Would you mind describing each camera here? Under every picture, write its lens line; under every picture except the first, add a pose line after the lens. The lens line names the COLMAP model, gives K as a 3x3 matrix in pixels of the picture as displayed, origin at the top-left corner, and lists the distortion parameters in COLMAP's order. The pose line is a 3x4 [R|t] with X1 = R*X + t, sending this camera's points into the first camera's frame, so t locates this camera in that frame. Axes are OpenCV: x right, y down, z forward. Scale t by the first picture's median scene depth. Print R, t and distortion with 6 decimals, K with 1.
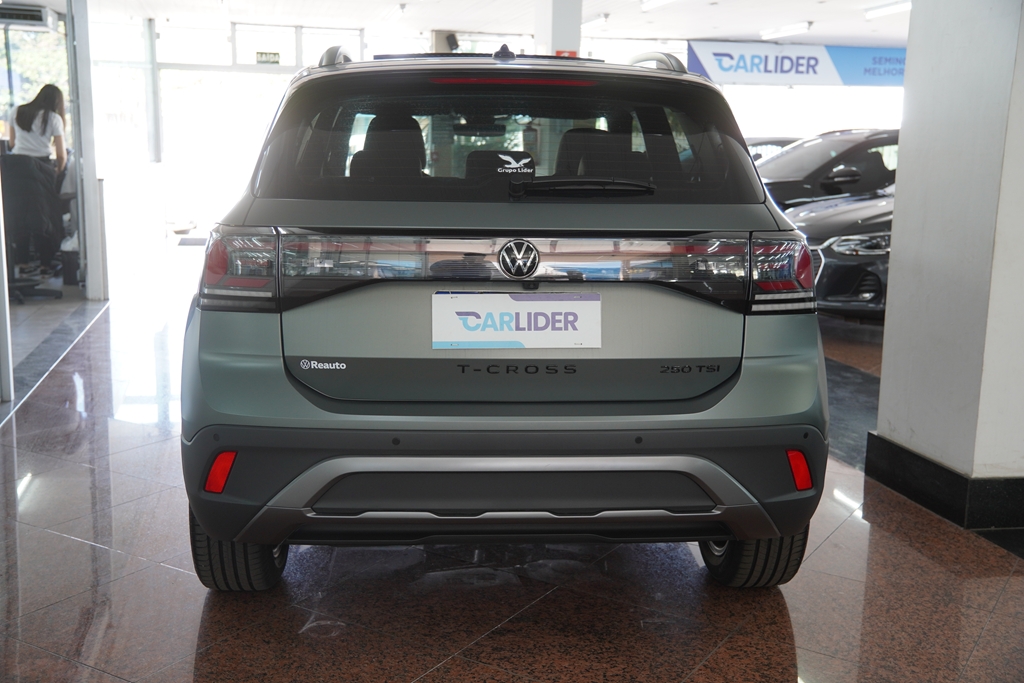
lens RADIAL K [[1108.7, 0, 512.0], [0, 1108.7, 341.5], [0, 0, 1]] dist [0.017083, 0.221505]
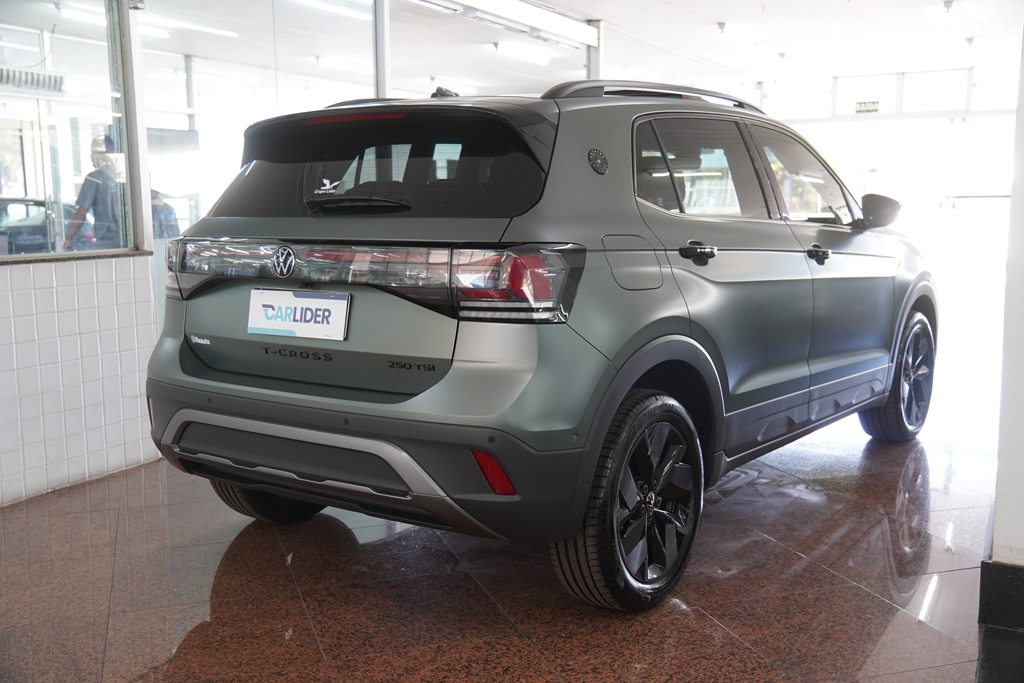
lens RADIAL K [[1049.2, 0, 512.0], [0, 1049.2, 341.5], [0, 0, 1]] dist [0.060526, 0.009831]
pose [[0.776440, 0.063182, -0.627017, 0.912516], [-0.088371, 0.996046, -0.009063, 0.001034], [0.623965, 0.062447, 0.778953, 0.250704]]
